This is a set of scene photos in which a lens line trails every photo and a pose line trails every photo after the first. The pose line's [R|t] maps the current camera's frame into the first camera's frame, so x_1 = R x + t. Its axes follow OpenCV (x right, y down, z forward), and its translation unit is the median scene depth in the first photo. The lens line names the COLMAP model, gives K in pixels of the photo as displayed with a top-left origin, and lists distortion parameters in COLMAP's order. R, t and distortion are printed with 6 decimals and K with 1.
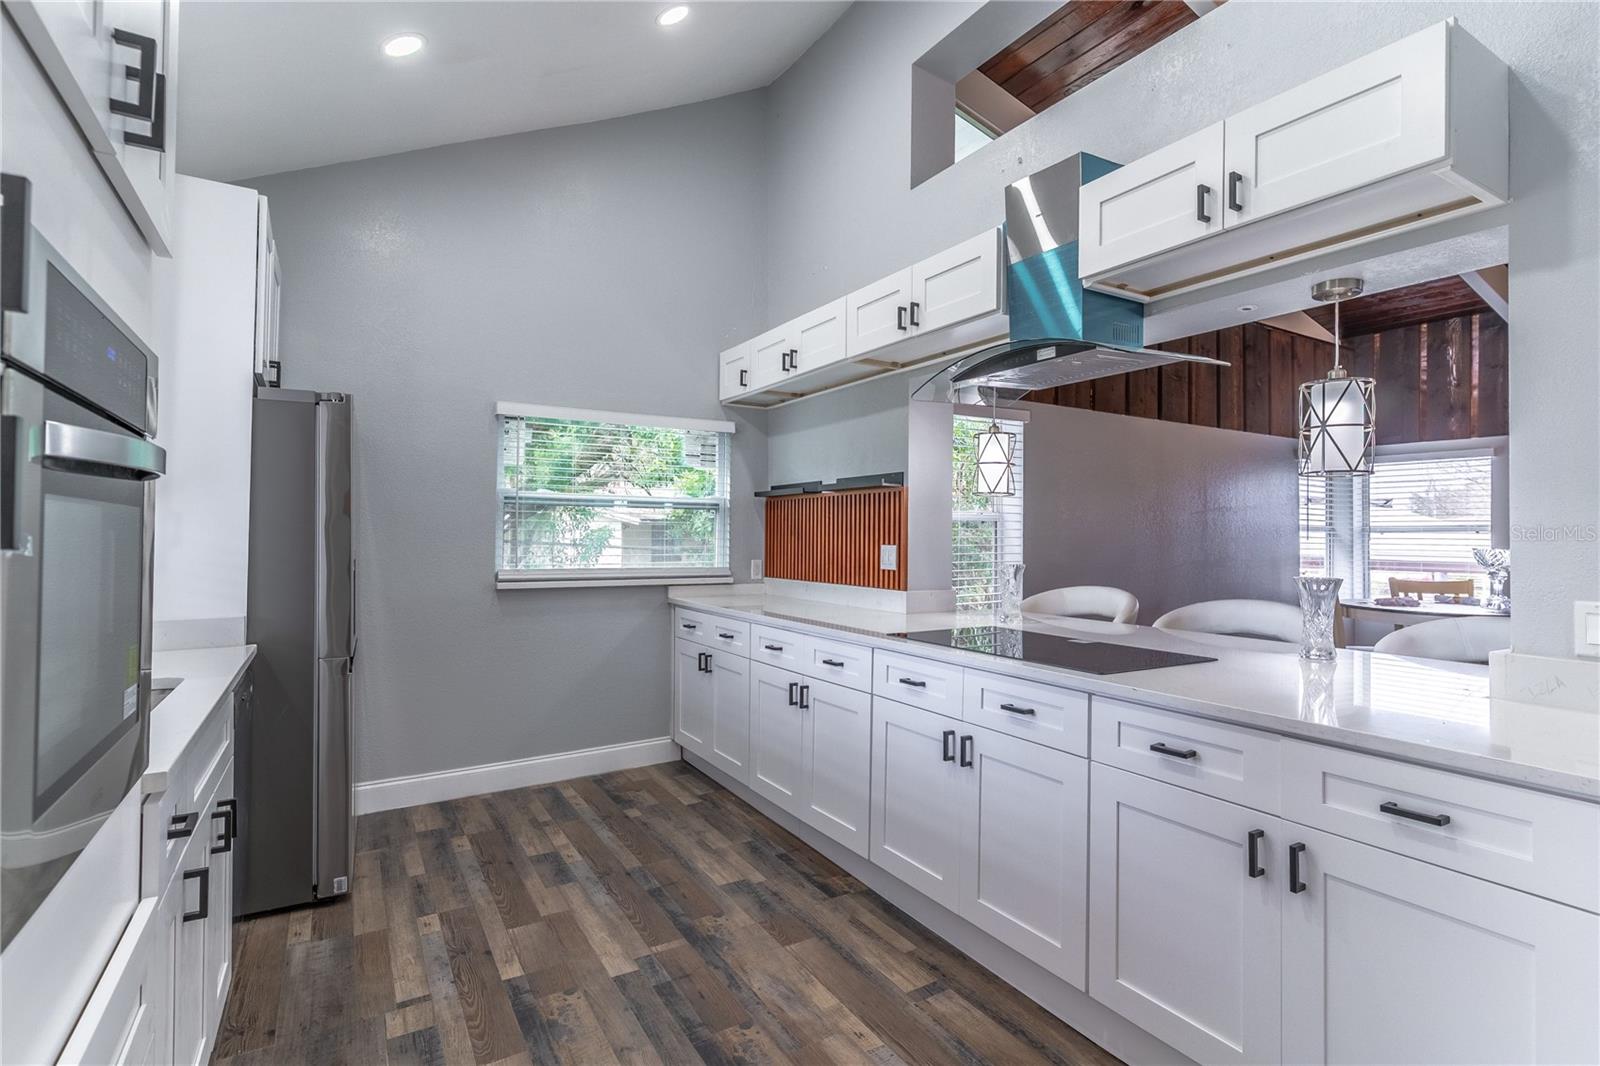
lens RADIAL K [[773.0, 0, 801.5], [0, 773.0, 521.9], [0, 0, 1]] dist [0.001878, 0.000930]
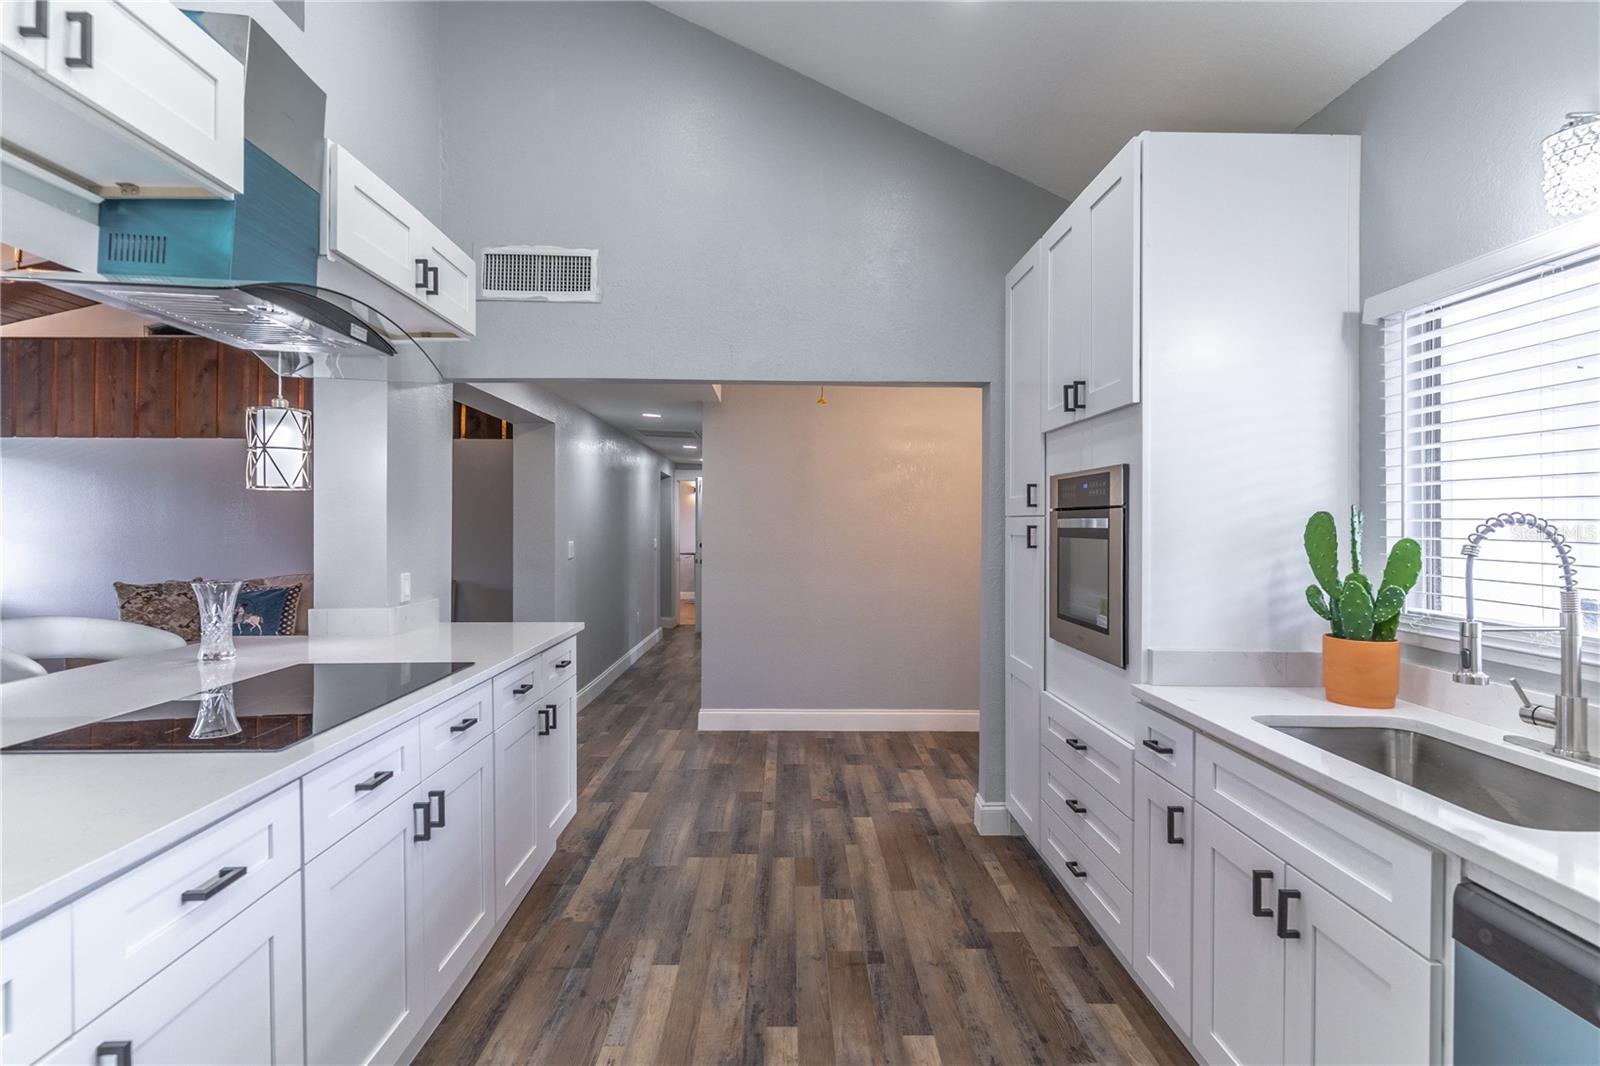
lens RADIAL K [[769.1, 0, 802.3], [0, 769.1, 525.3], [0, 0, 1]] dist [0.003034, -0.000293]
pose [[-0.867433, -0.010284, 0.497448, -0.406190], [-0.018315, 0.999769, -0.011268, -0.005617], [-0.497217, -0.018885, -0.867420, 1.153416]]
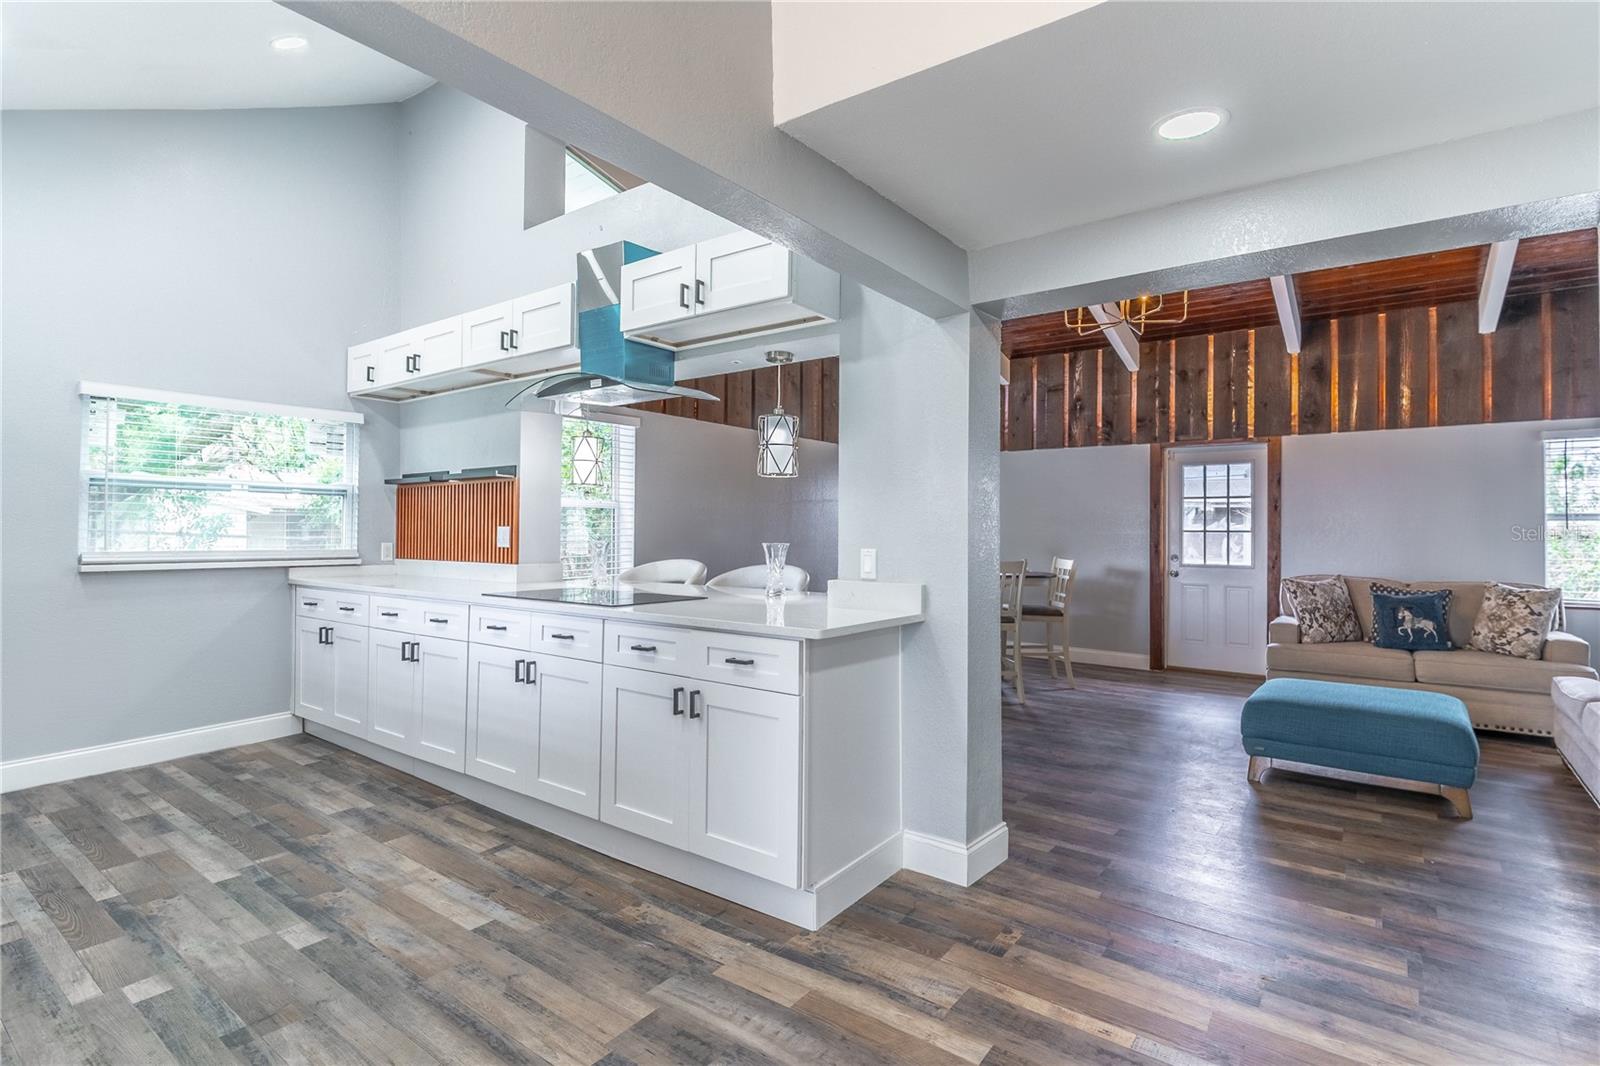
lens RADIAL K [[773.3, 0, 804.6], [0, 773.3, 518.8], [0, 0, 1]] dist [-0.000510, -0.000505]
pose [[0.924134, 0.003533, 0.382051, 0.103769], [-0.004957, 0.999984, 0.002742, 0.015356], [-0.382035, -0.004428, 0.924137, -0.330882]]
